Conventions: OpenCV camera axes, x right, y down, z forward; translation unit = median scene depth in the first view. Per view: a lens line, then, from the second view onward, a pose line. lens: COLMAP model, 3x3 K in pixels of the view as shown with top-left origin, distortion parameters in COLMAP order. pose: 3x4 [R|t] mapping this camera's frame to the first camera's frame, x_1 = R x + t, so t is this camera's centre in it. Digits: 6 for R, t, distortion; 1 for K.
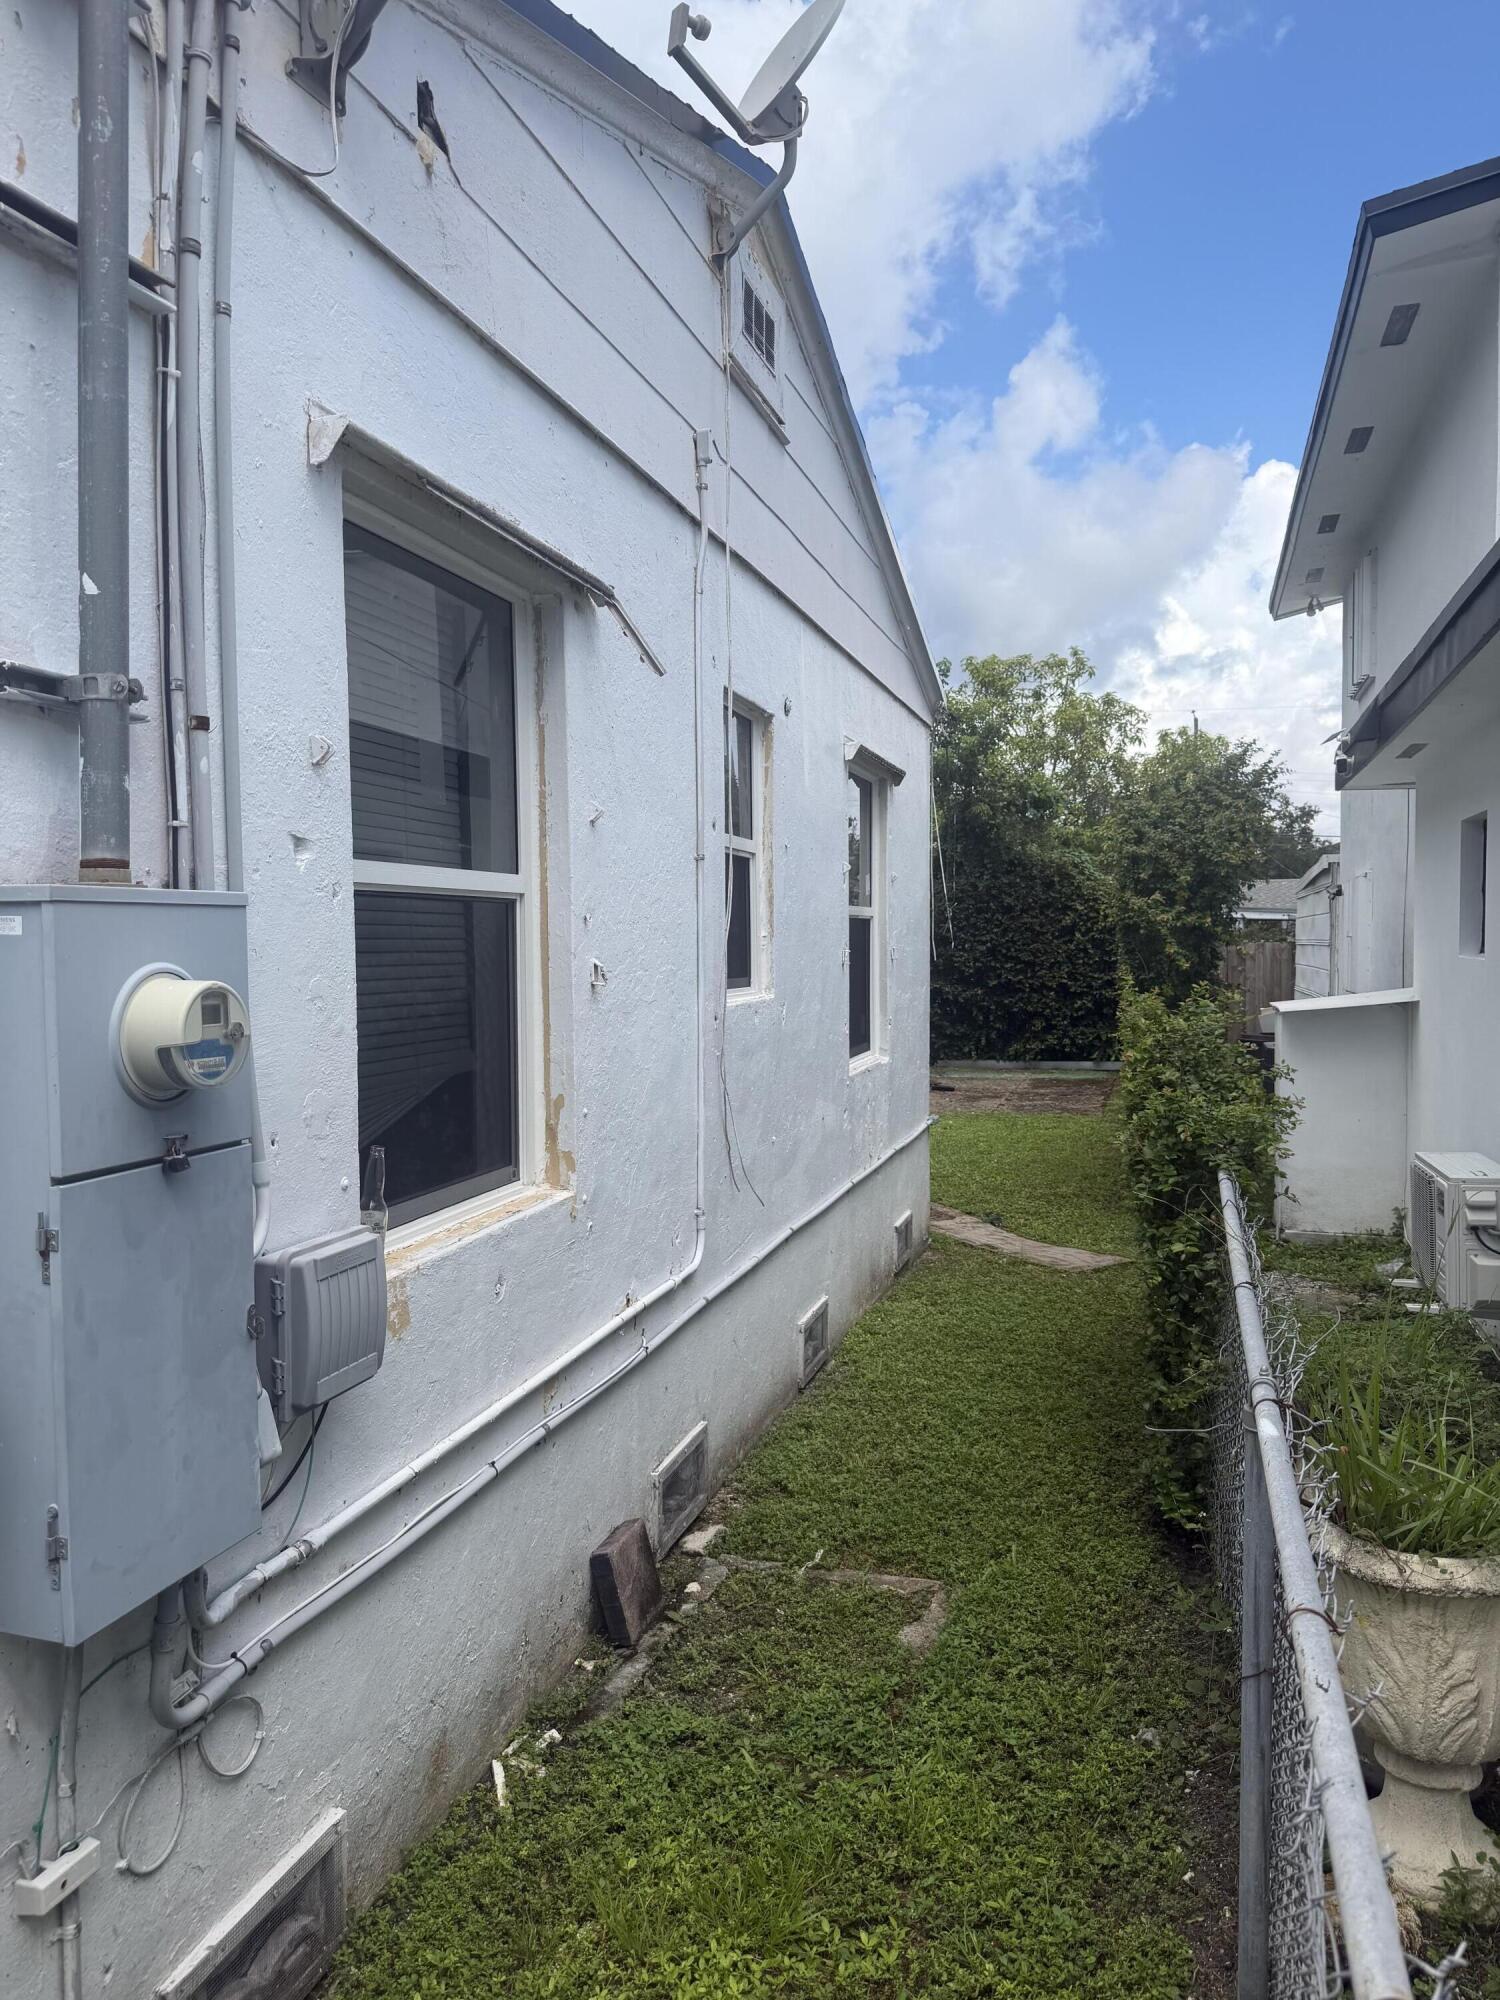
lens RADIAL K [[1422.1, 0, 743.2], [0, 1422.1, 1007.3], [0, 0, 1]] dist [0.030695, -0.044355]
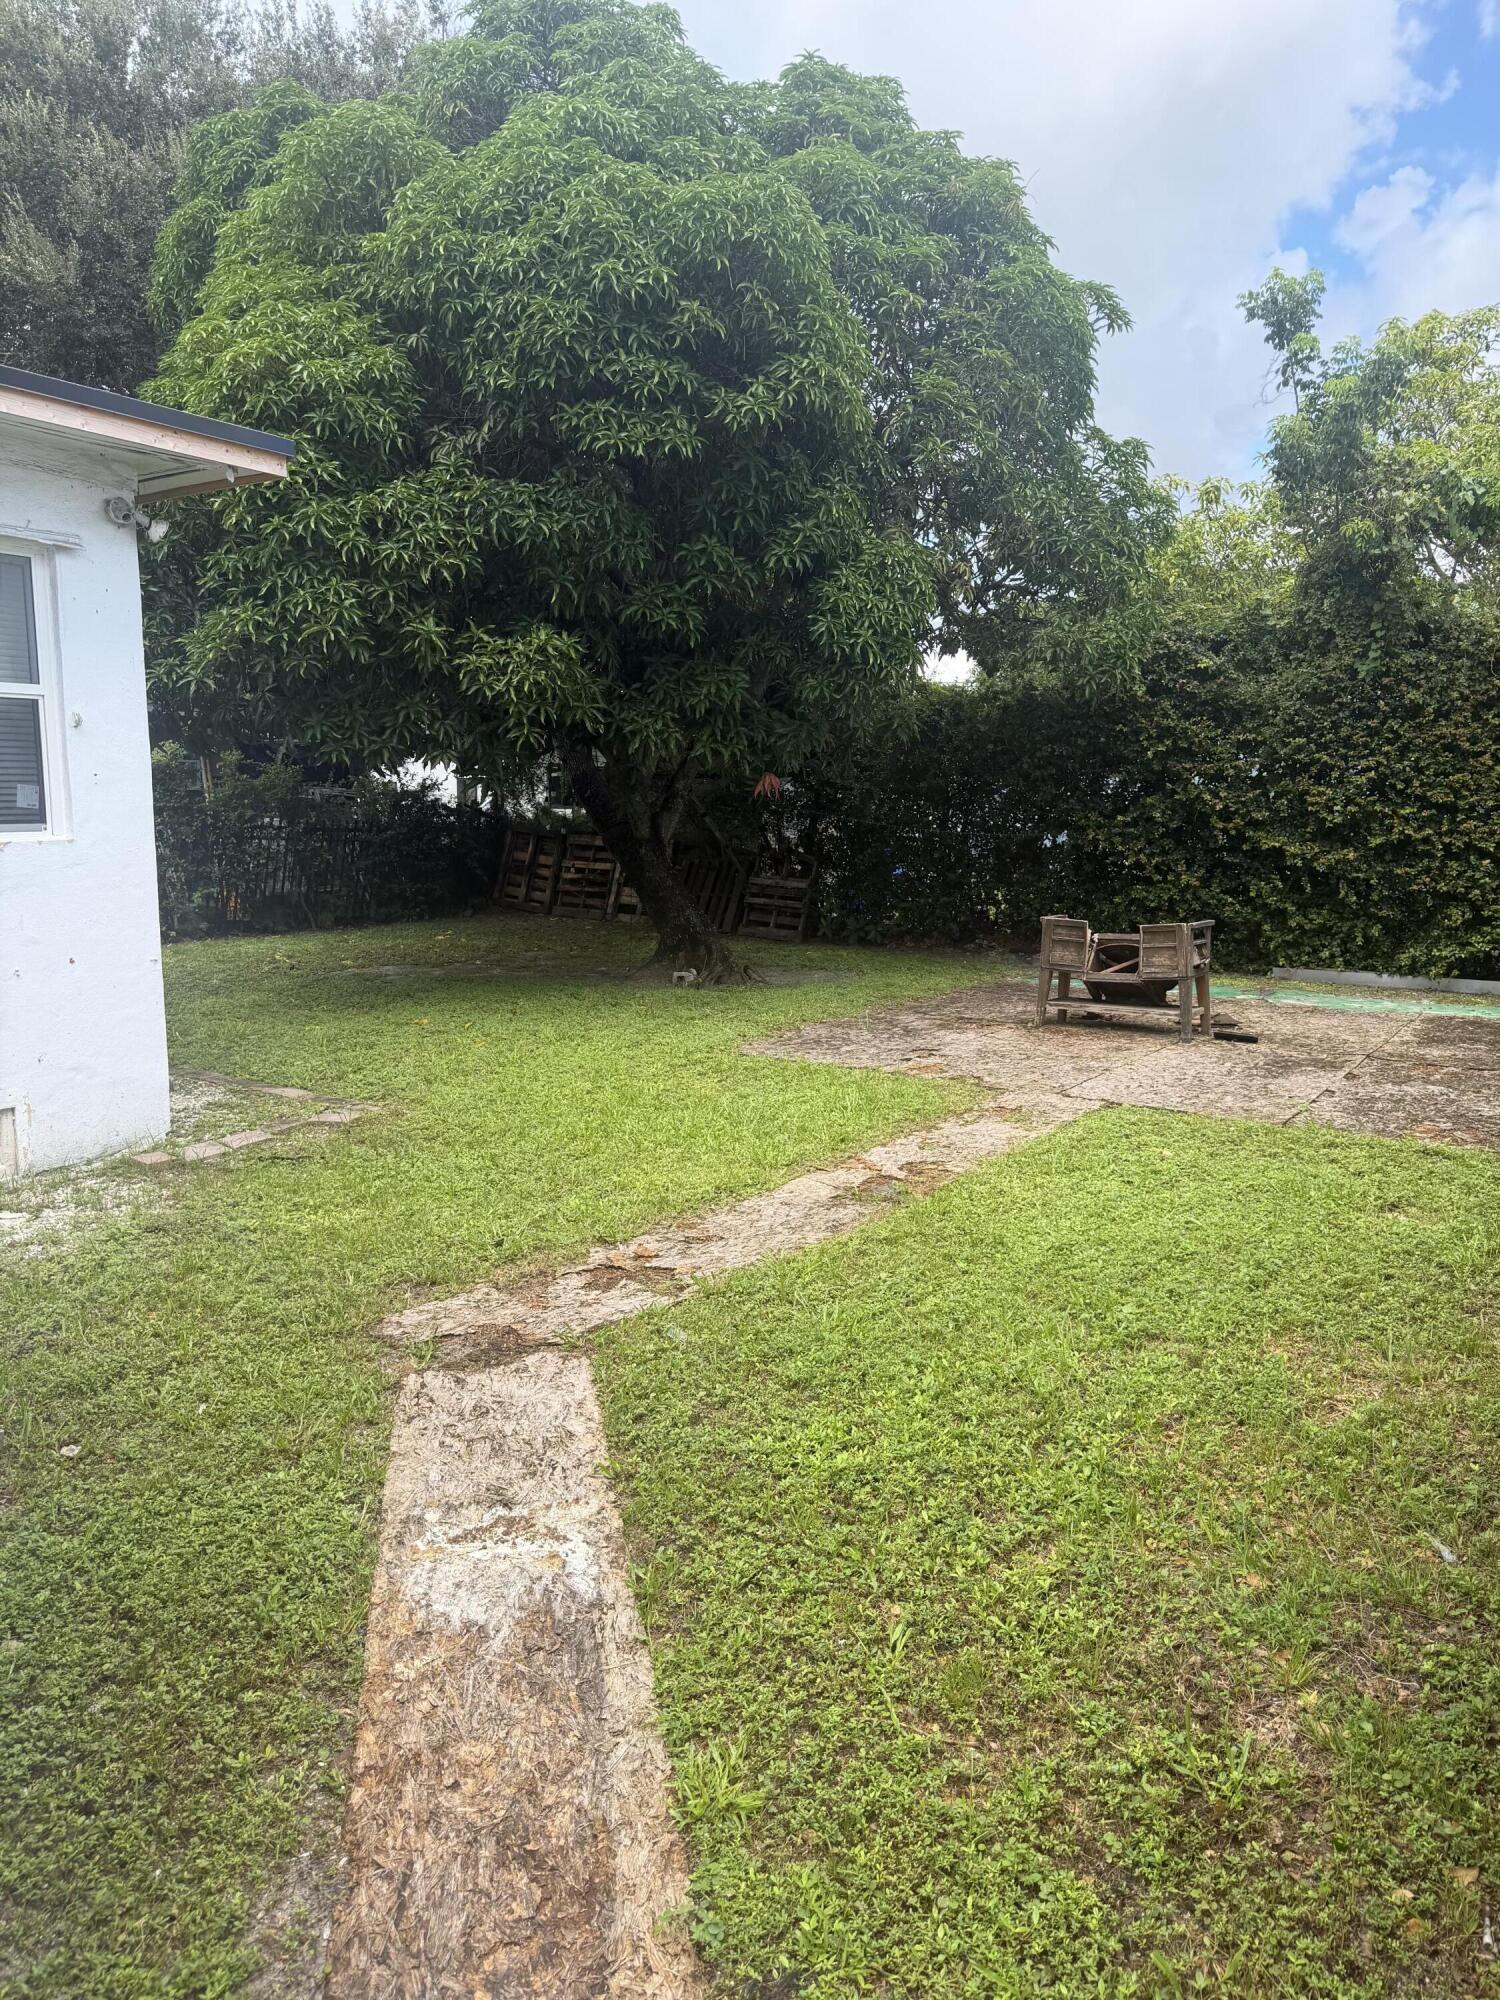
lens RADIAL K [[1422.1, 0, 761.9], [0, 1422.1, 985.4], [0, 0, 1]] dist [0.030695, -0.044355]
pose [[0.959287, 0.045122, -0.278807, 0.100748], [-0.019260, 0.995309, 0.094812, -0.008964], [0.281777, -0.085582, 0.955655, 0.370454]]
